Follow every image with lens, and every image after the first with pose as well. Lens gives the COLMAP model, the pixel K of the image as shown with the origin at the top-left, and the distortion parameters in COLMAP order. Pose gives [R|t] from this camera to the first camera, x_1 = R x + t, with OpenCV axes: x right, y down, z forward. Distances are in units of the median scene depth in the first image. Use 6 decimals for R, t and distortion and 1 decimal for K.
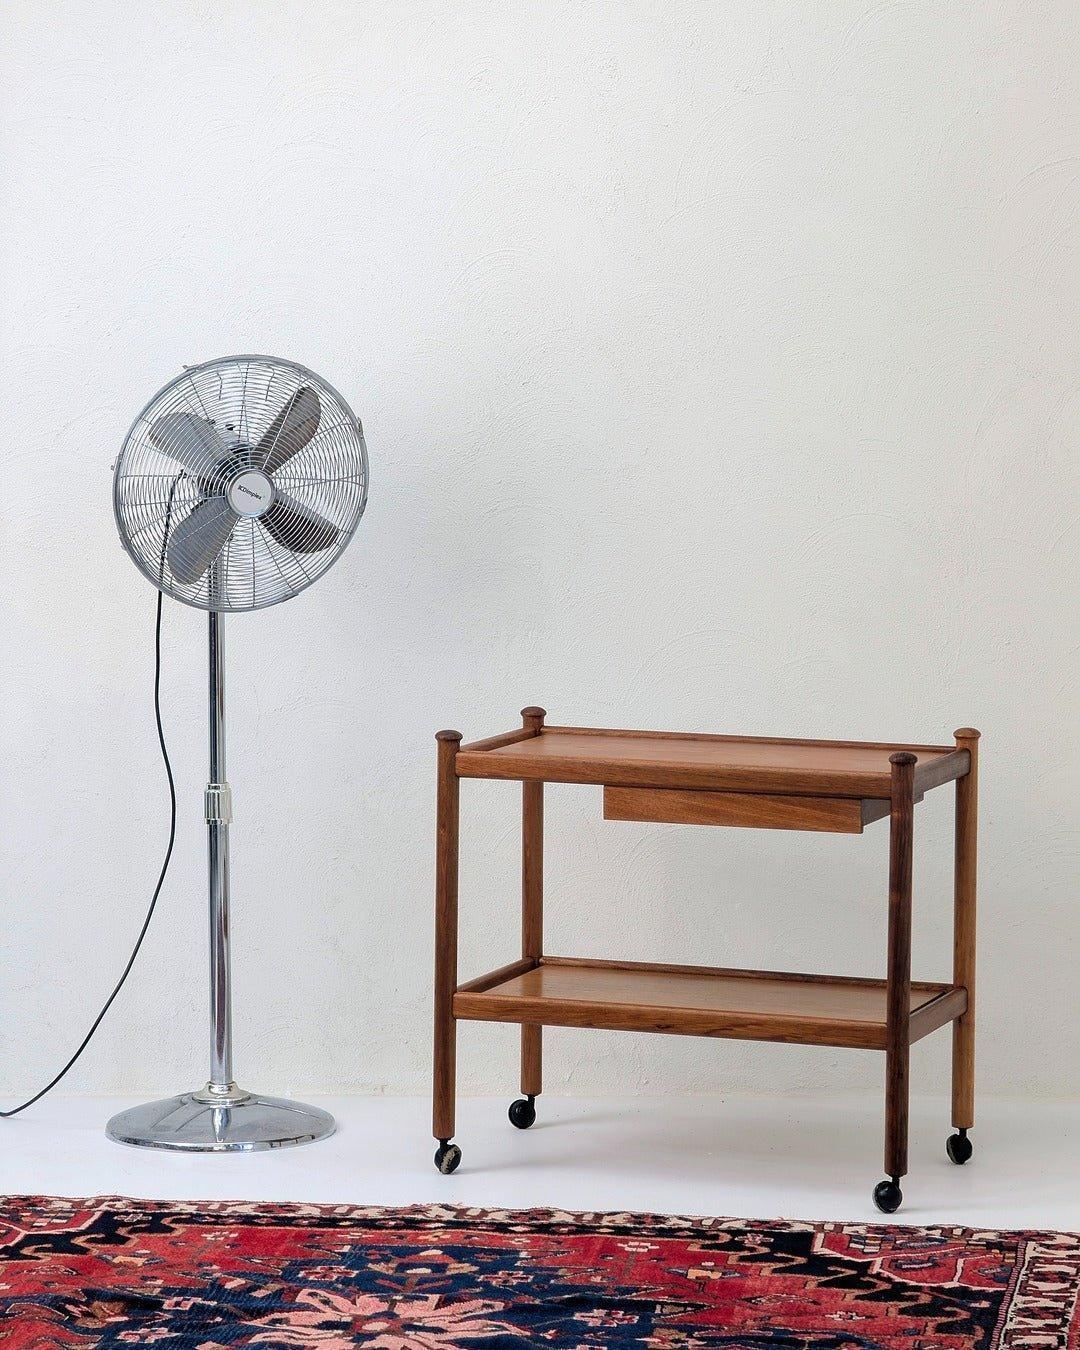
lens RADIAL K [[4494.6, 0, 663.4], [0, 4494.6, 675.3], [0, 0, 1]] dist [0.394966, 2.352020]
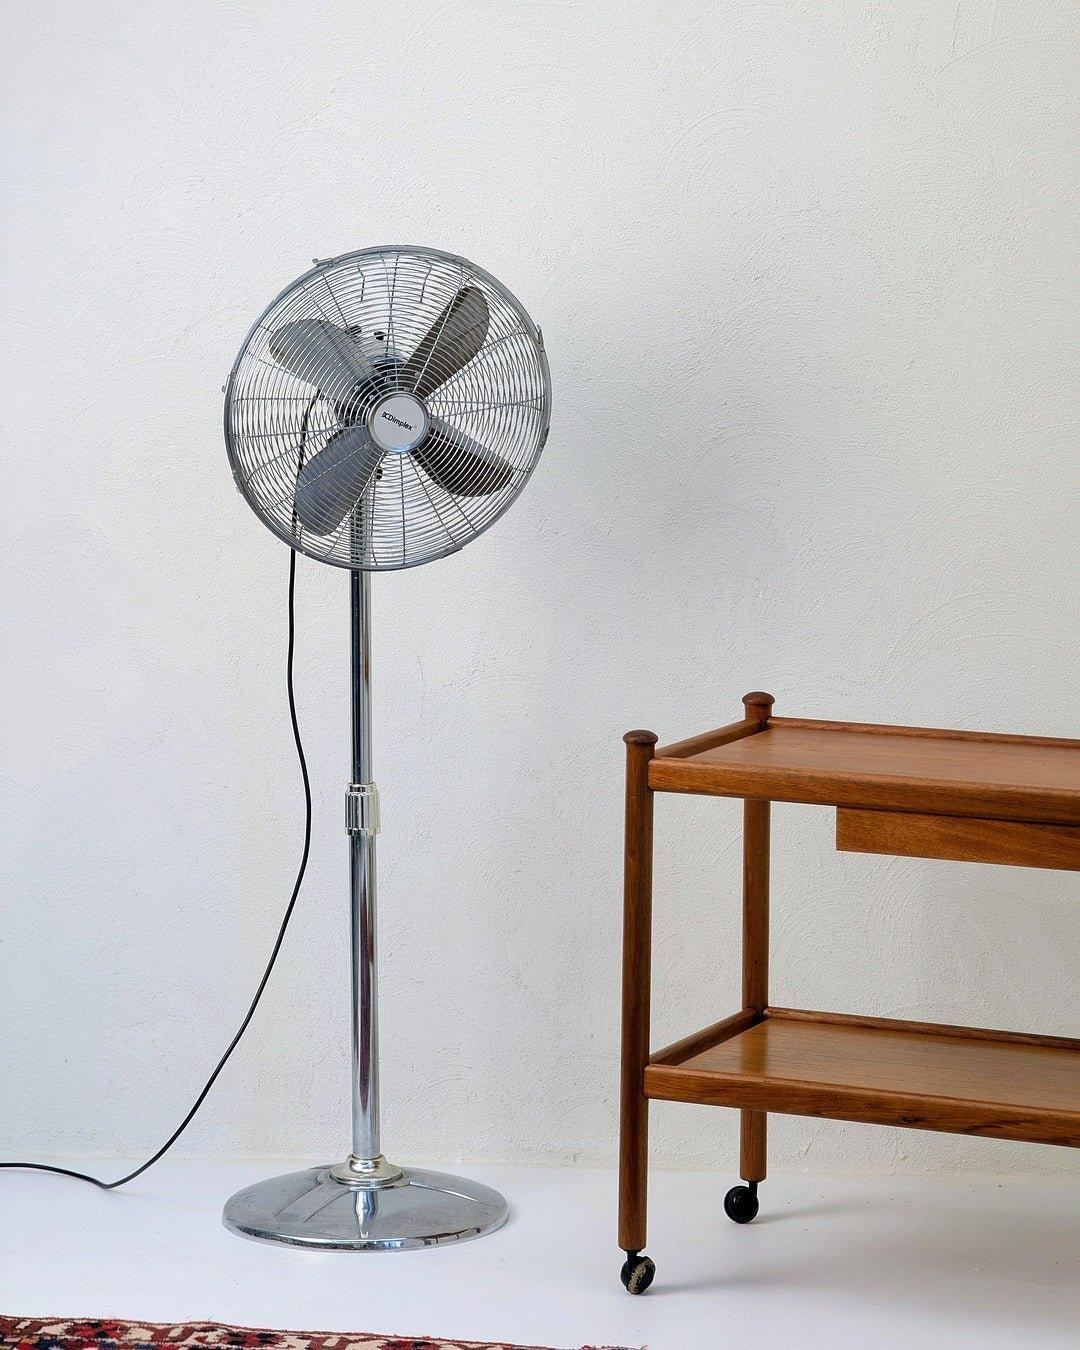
lens RADIAL K [[4494.6, 0, 663.4], [0, 4494.6, 675.3], [0, 0, 1]] dist [0.394966, 2.352020]
pose [[0.996621, 0.012310, -0.081214, 0.018952], [-0.009440, 0.999321, 0.035627, -0.024545], [0.081598, -0.034739, 0.996060, 0.218421]]
